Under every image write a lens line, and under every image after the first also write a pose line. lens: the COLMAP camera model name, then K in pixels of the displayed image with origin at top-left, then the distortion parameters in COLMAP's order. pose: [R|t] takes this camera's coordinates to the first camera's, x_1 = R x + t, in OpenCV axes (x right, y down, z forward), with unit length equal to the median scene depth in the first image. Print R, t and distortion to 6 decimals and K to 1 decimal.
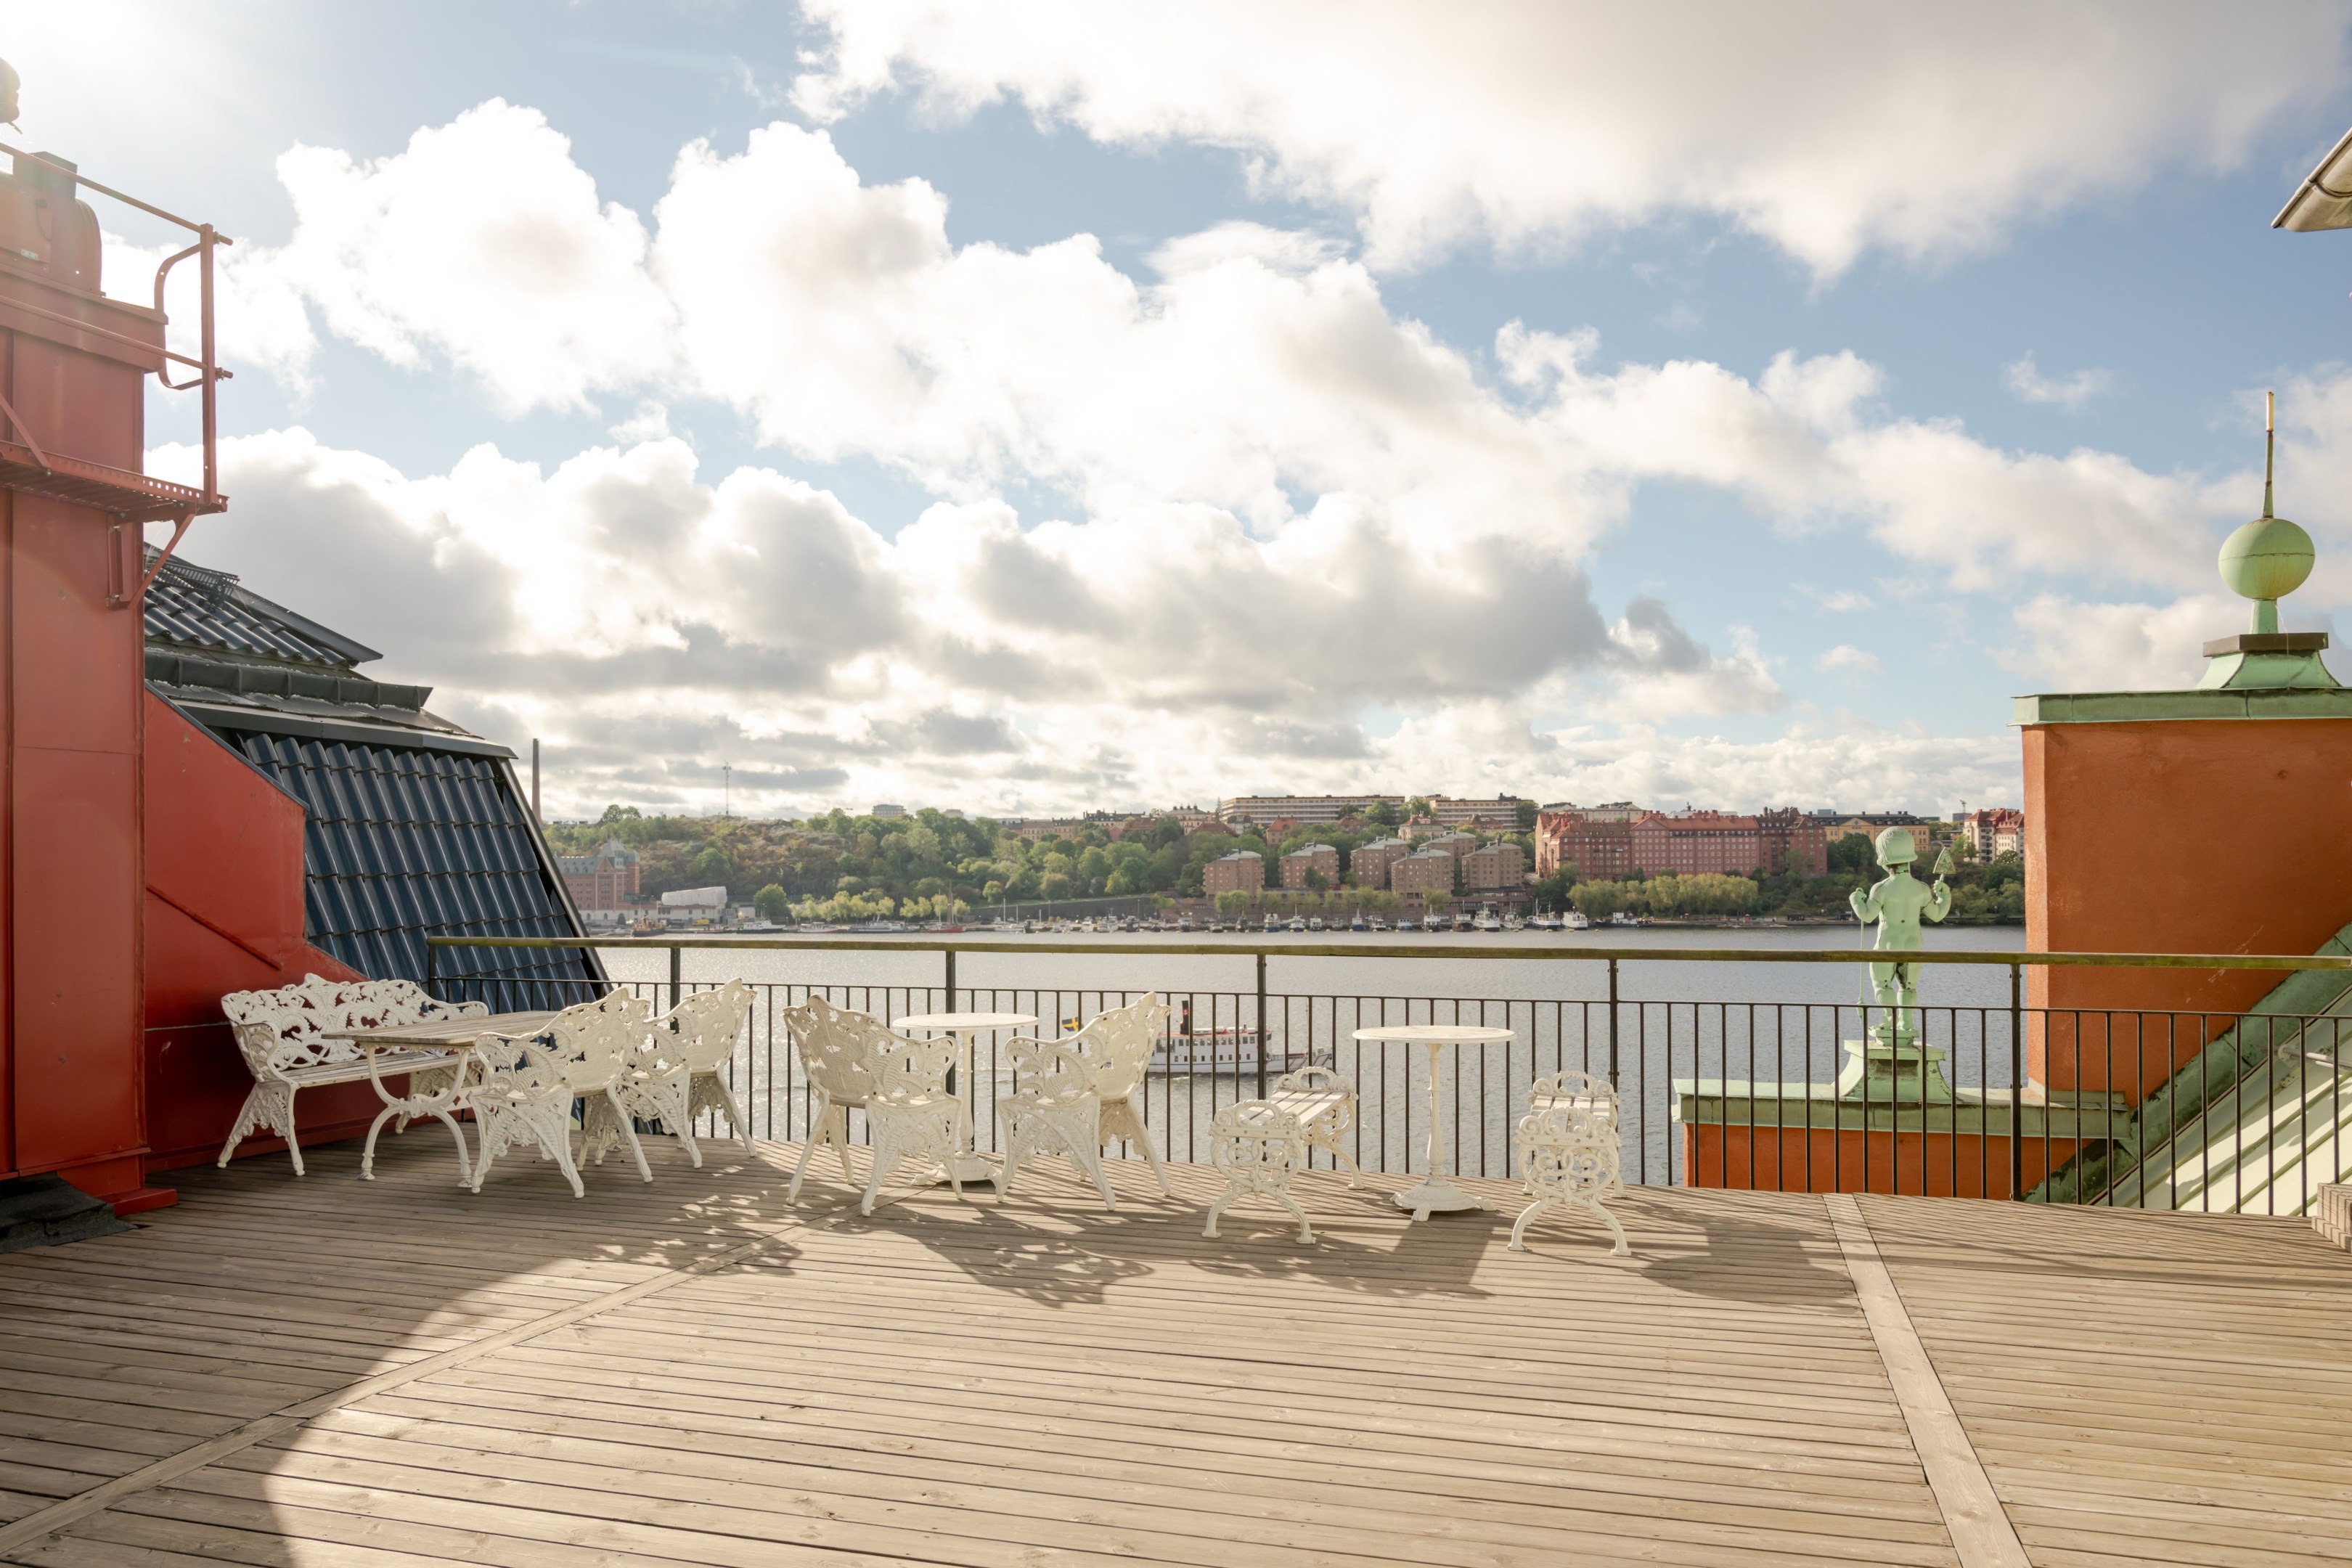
lens RADIAL K [[1709.7, 0, 1176.4], [0, 1709.7, 832.2], [0, 0, 1]] dist [-0.067964, -0.000506]
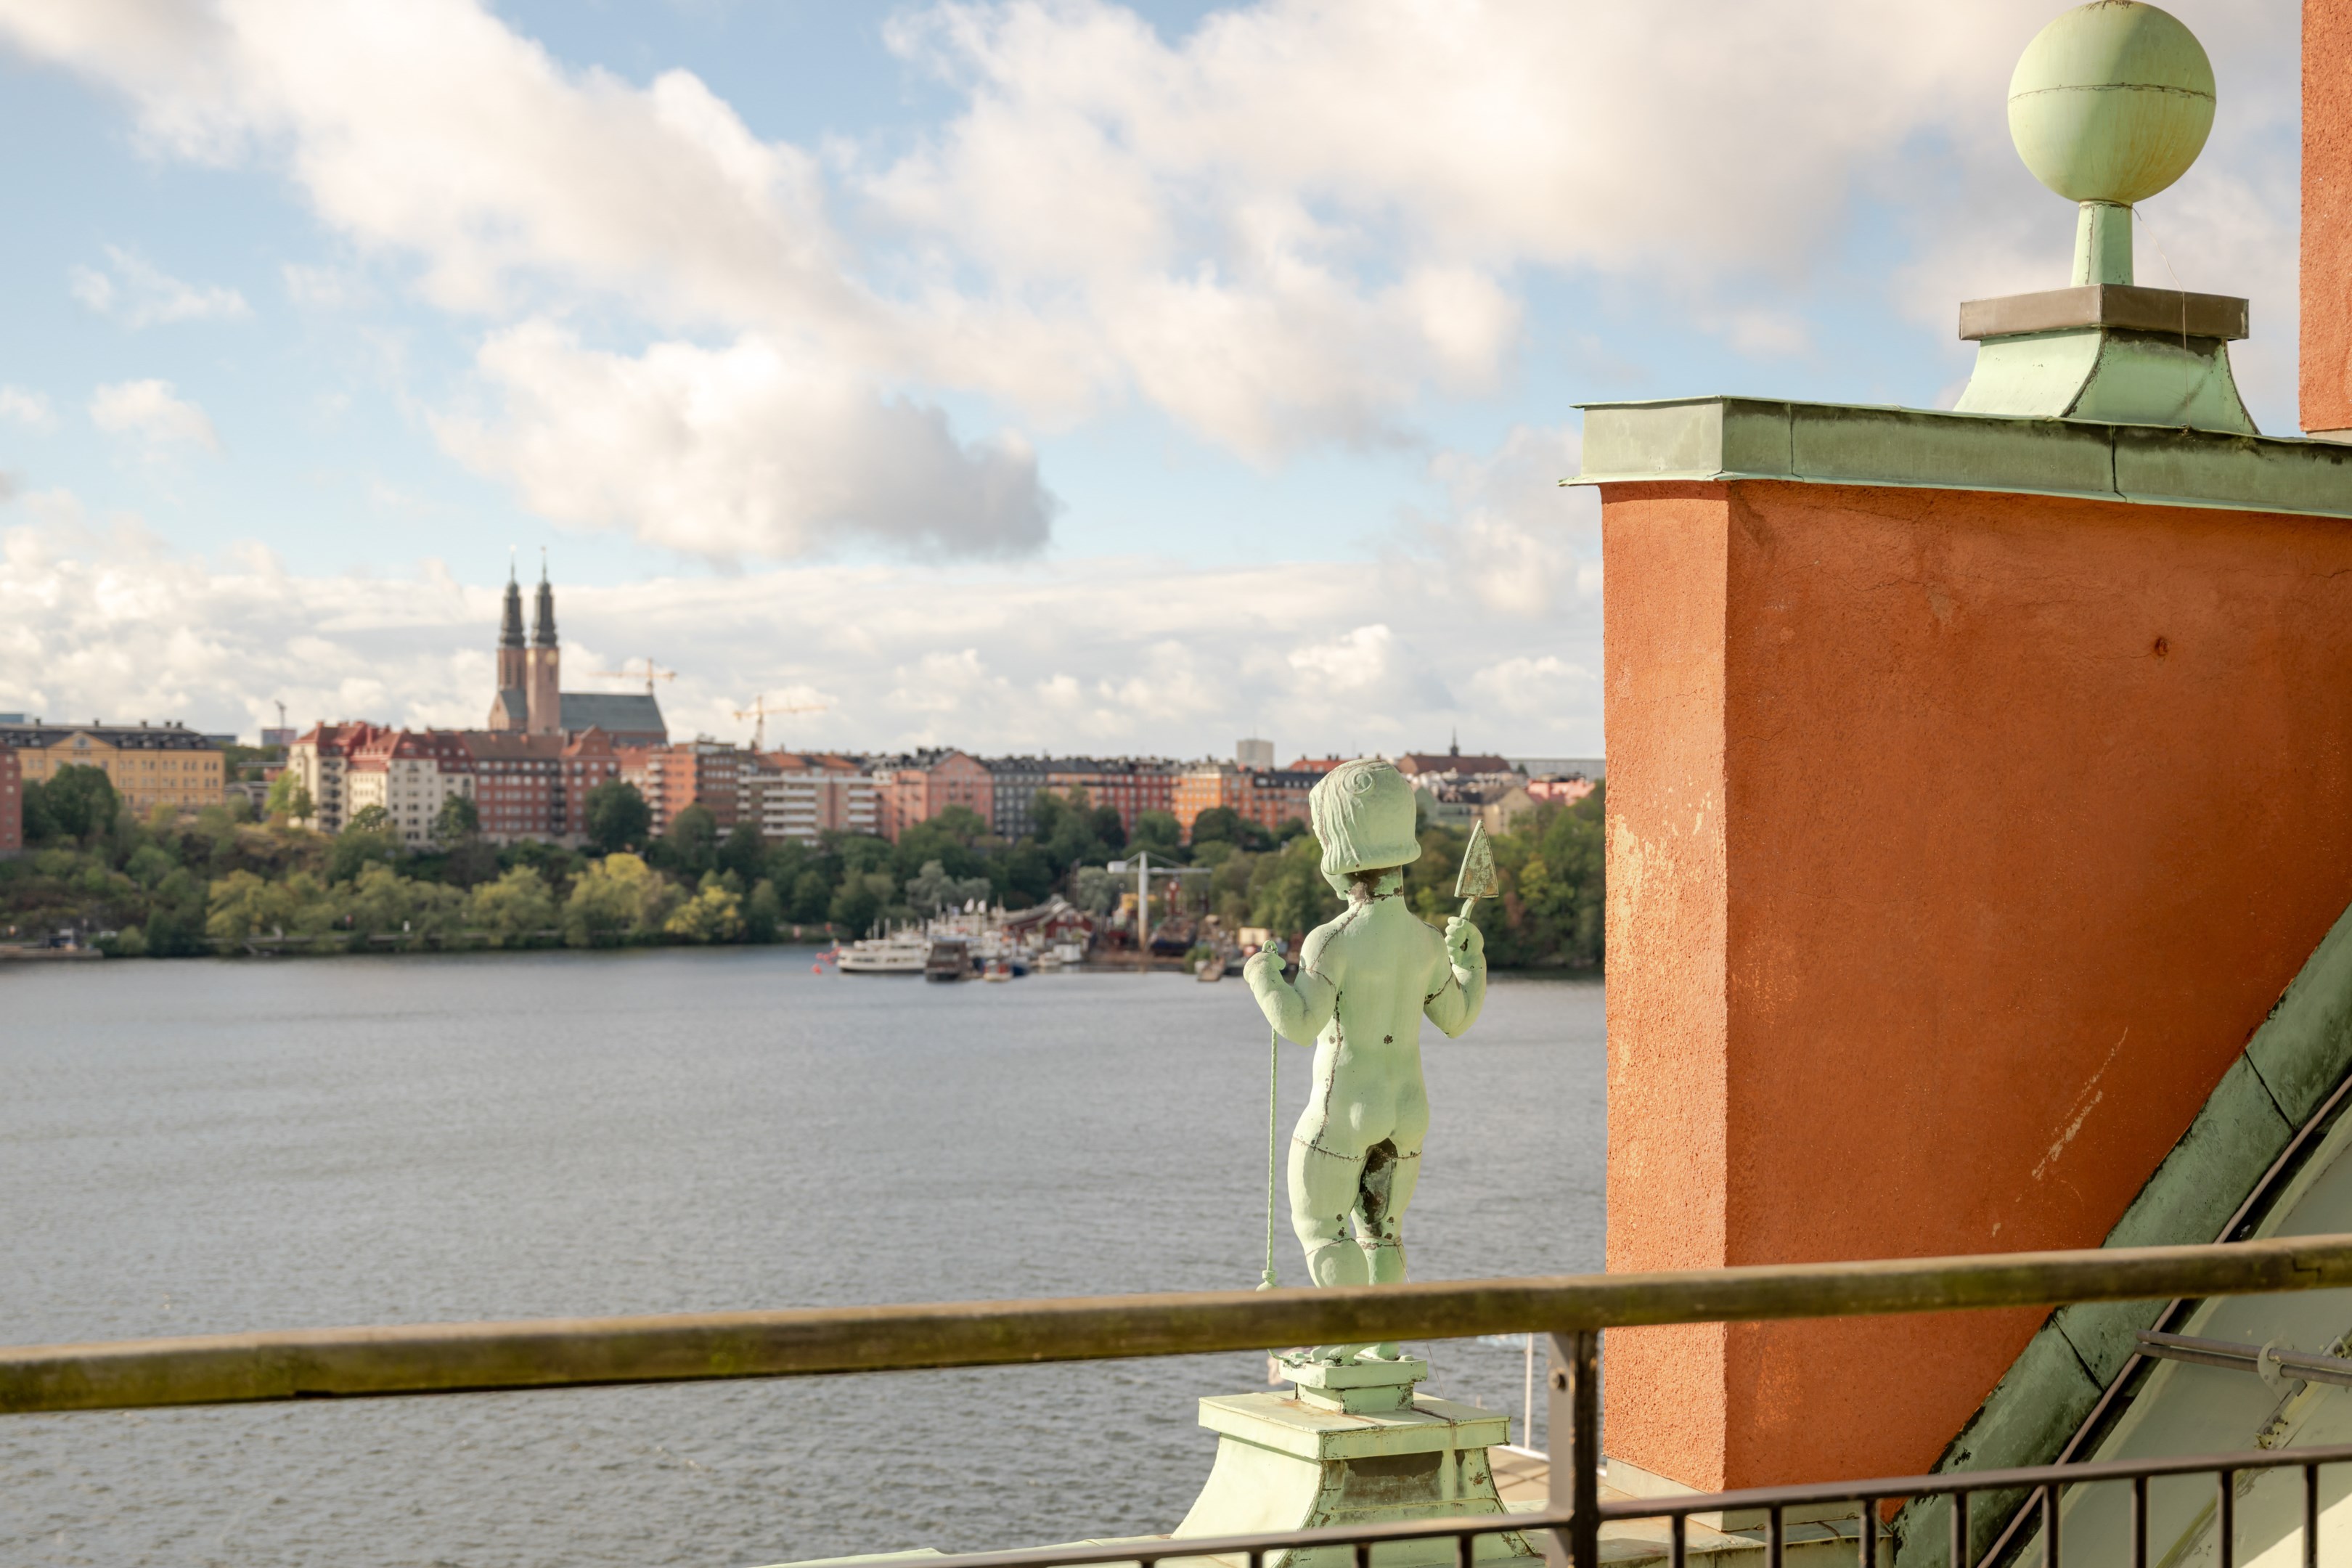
lens RADIAL K [[3634.2, 0, 1176.0], [0, 3634.2, 784.0], [0, 0, 1]] dist [-0.019799, -0.002589]
pose [[0.776592, 0.014142, 0.629845, -0.062342], [-0.018305, 0.999832, 0.000120, 0.002291], [-0.629738, -0.011623, 0.776721, 0.469579]]
